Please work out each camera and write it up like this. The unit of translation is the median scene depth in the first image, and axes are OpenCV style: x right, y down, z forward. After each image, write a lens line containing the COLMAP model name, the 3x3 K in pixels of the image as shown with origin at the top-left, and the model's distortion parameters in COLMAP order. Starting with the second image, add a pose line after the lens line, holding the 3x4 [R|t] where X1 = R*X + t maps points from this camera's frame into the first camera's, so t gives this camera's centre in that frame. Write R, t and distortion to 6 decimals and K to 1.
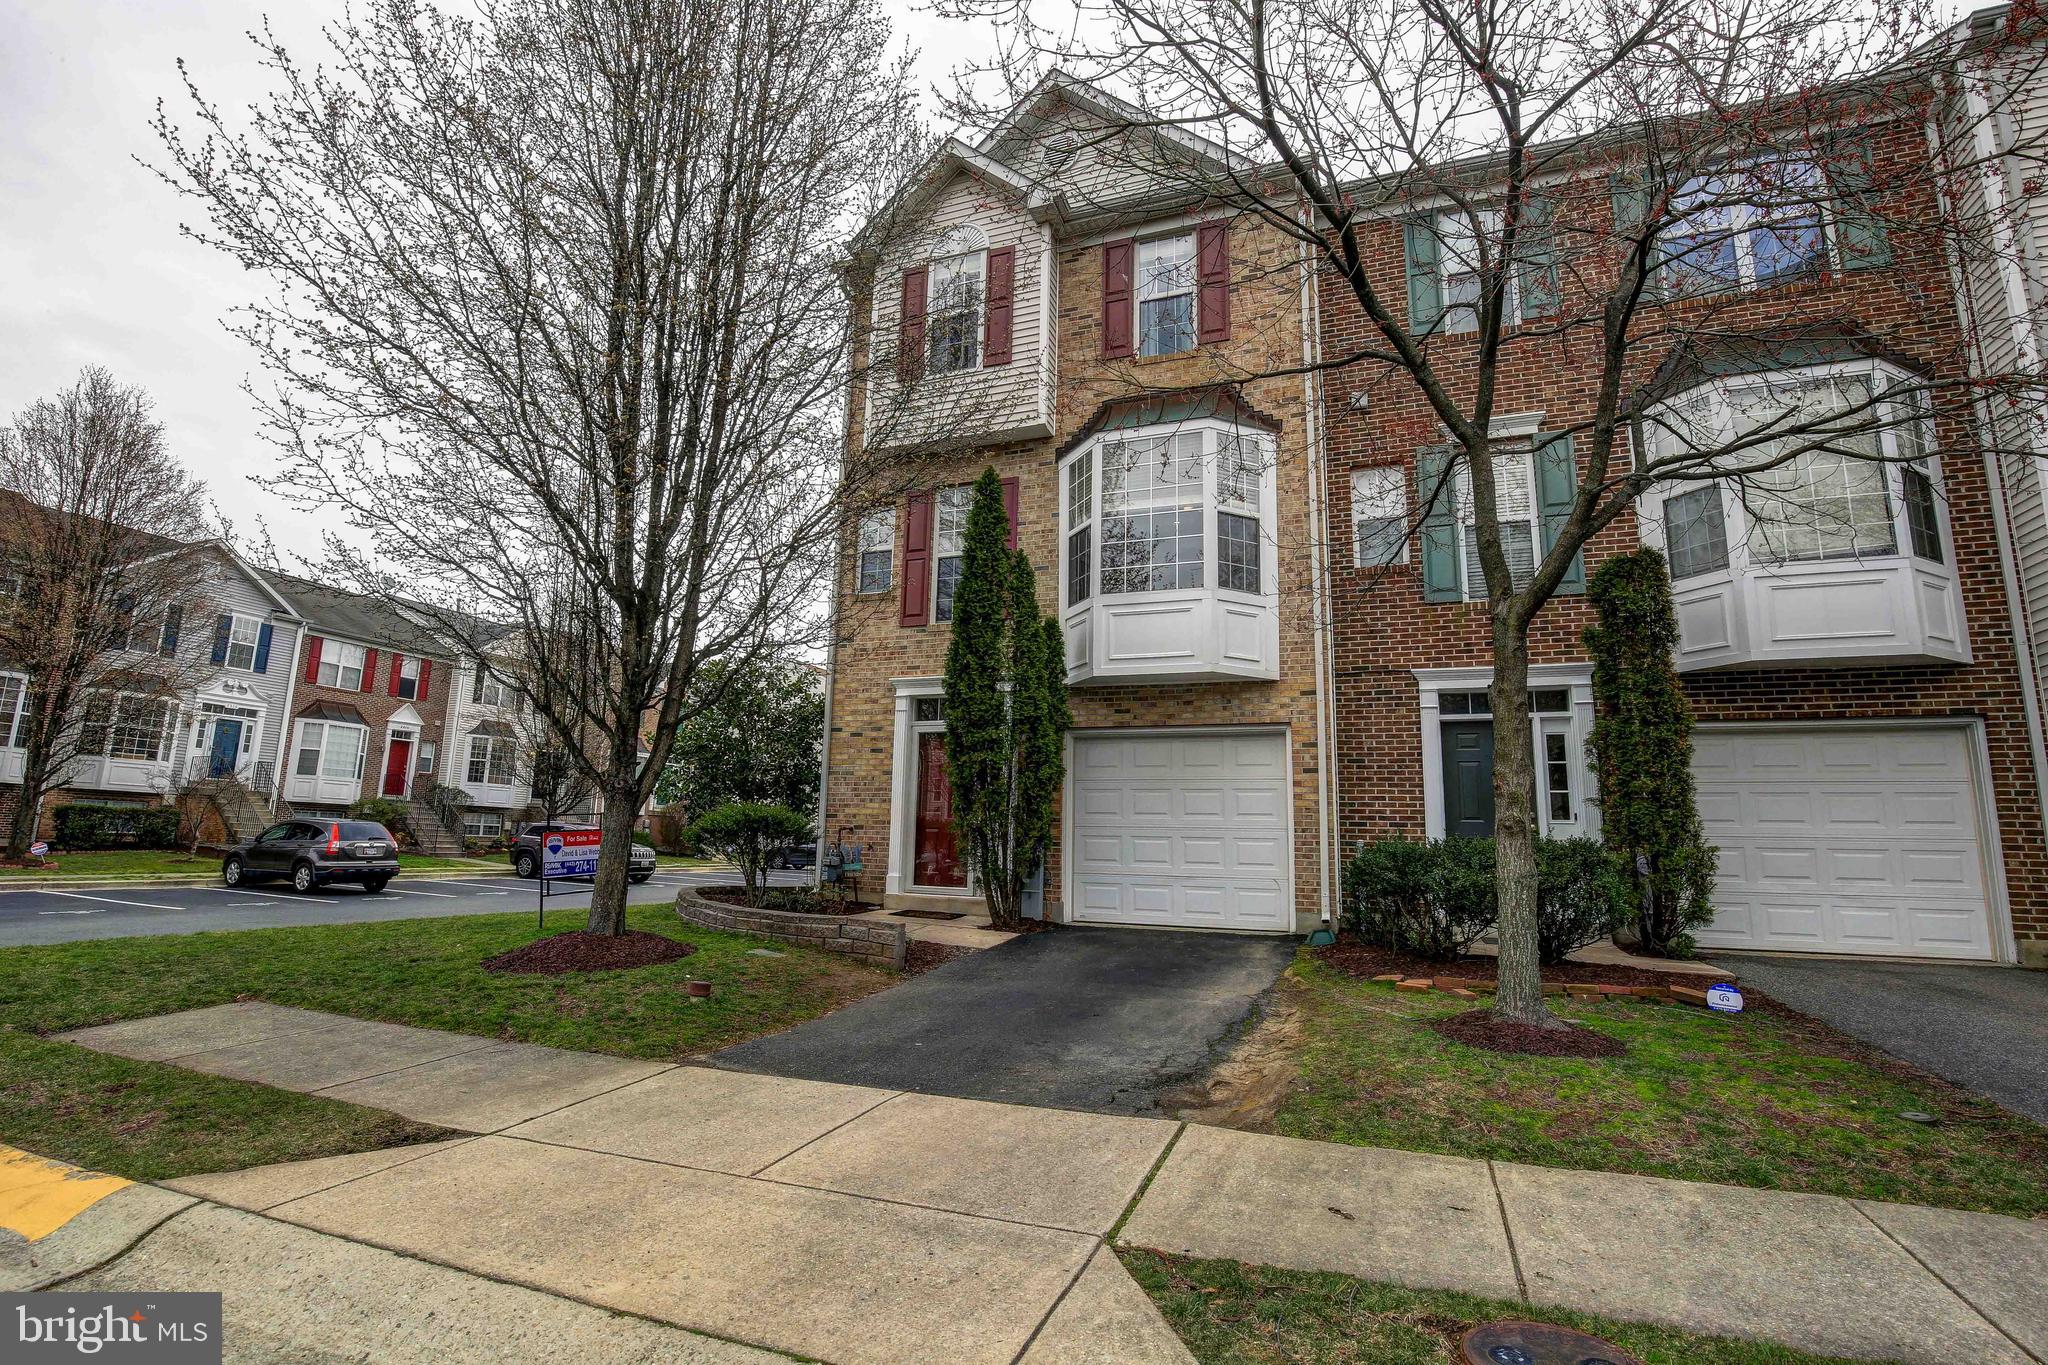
lens RADIAL K [[941.8, 0, 1003.6], [0, 941.8, 683.1], [0, 0, 1]] dist [-0.035469, 0.006339]
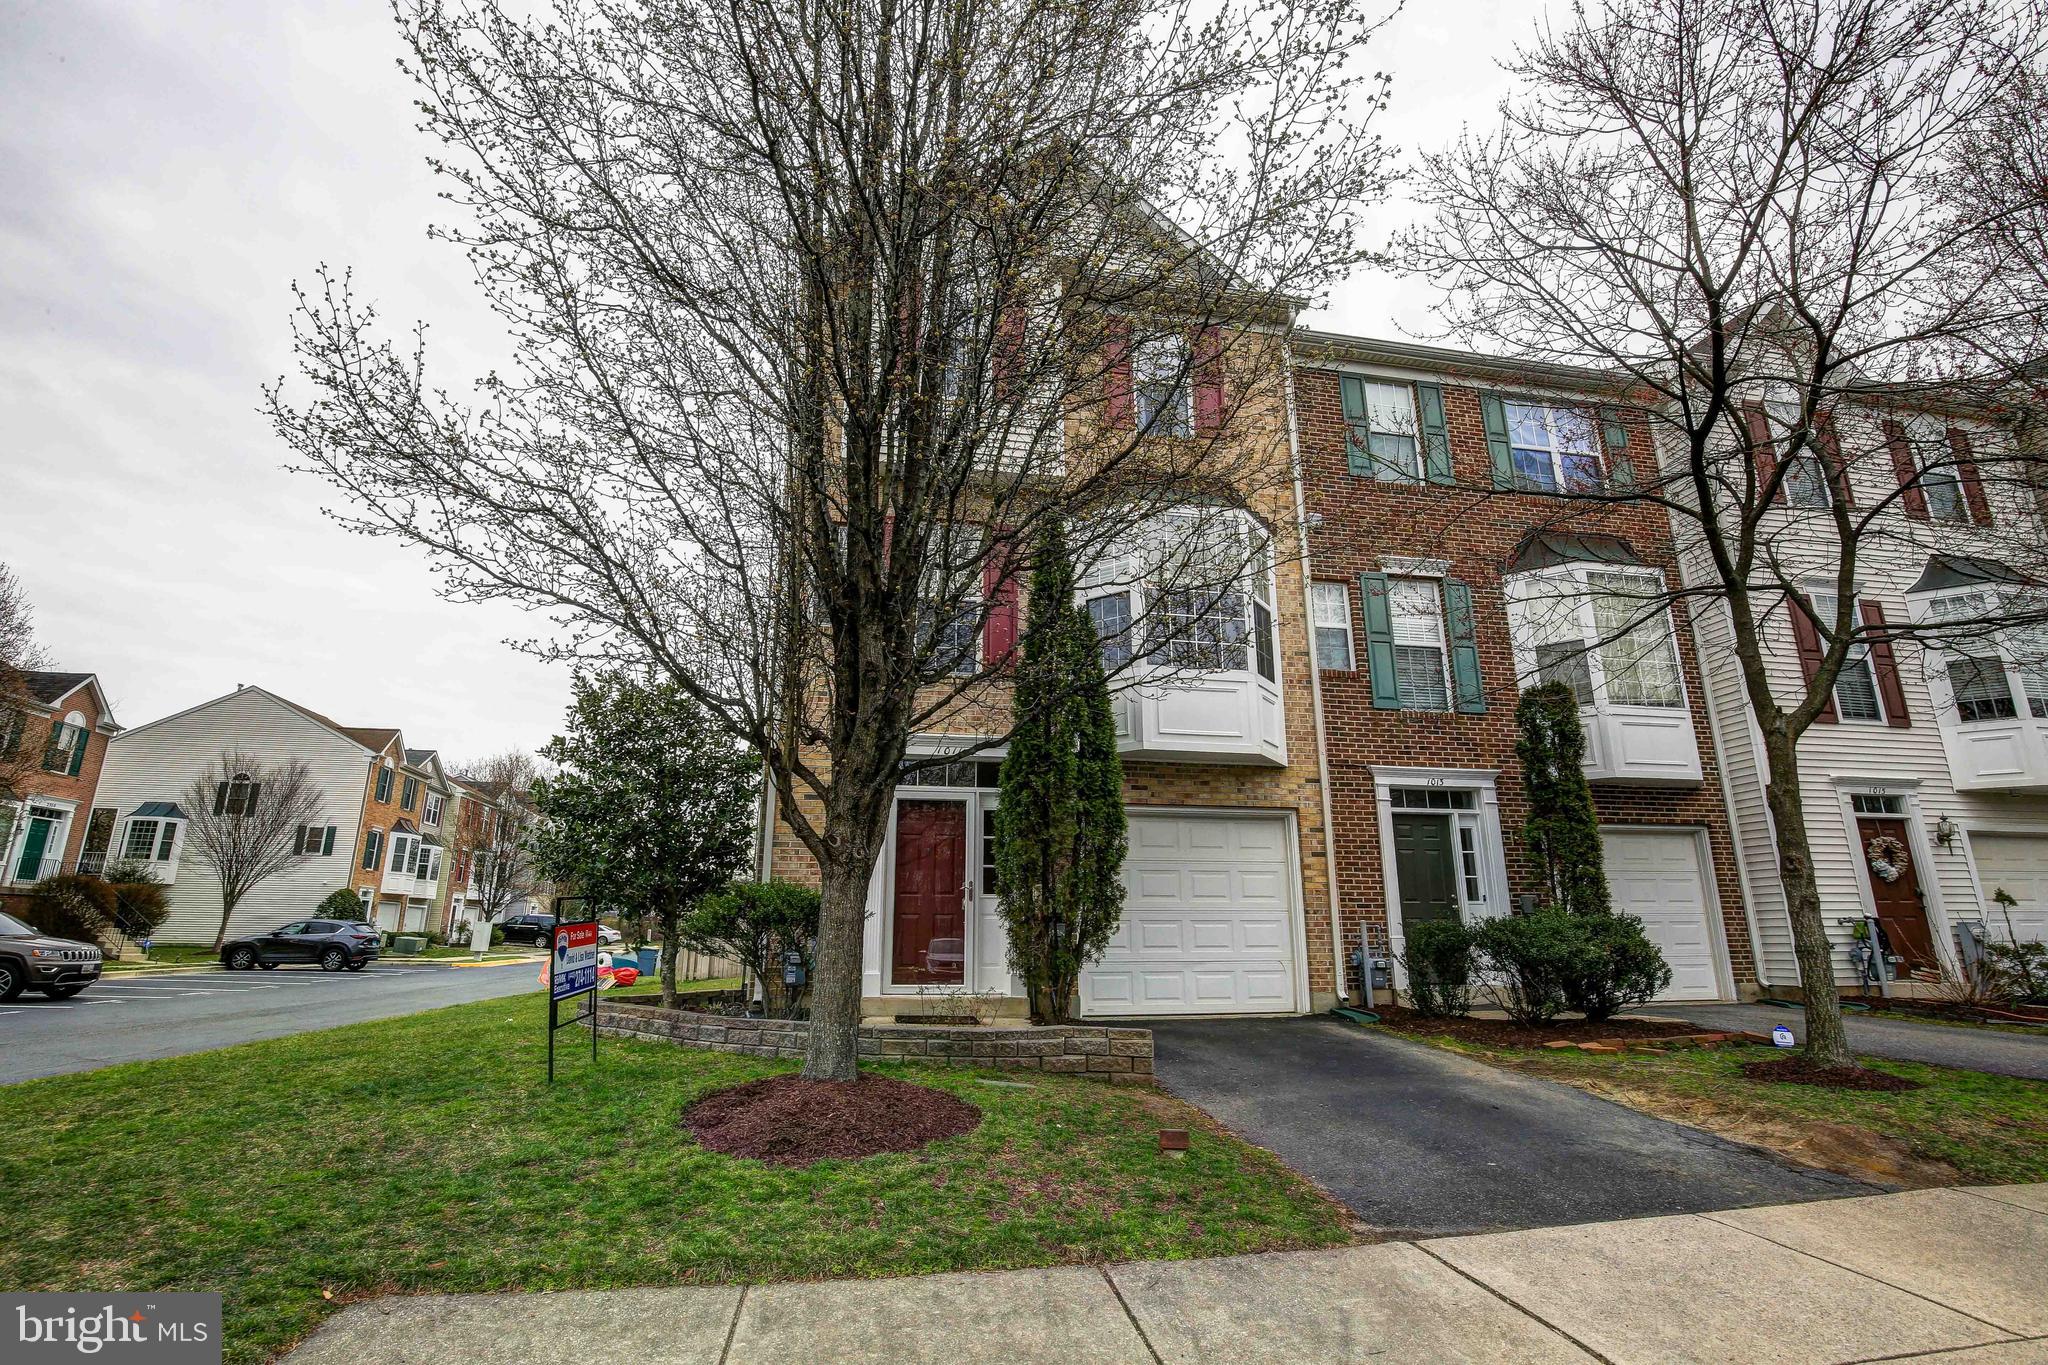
lens RADIAL K [[941.8, 0, 1024.7], [0, 941.8, 681.4], [0, 0, 1]] dist [-0.035469, 0.006339]
pose [[0.849905, 0.116386, 0.513922, -0.511168], [-0.071106, 0.991713, -0.106997, 0.035541], [-0.522117, 0.054394, 0.851138, 0.256077]]
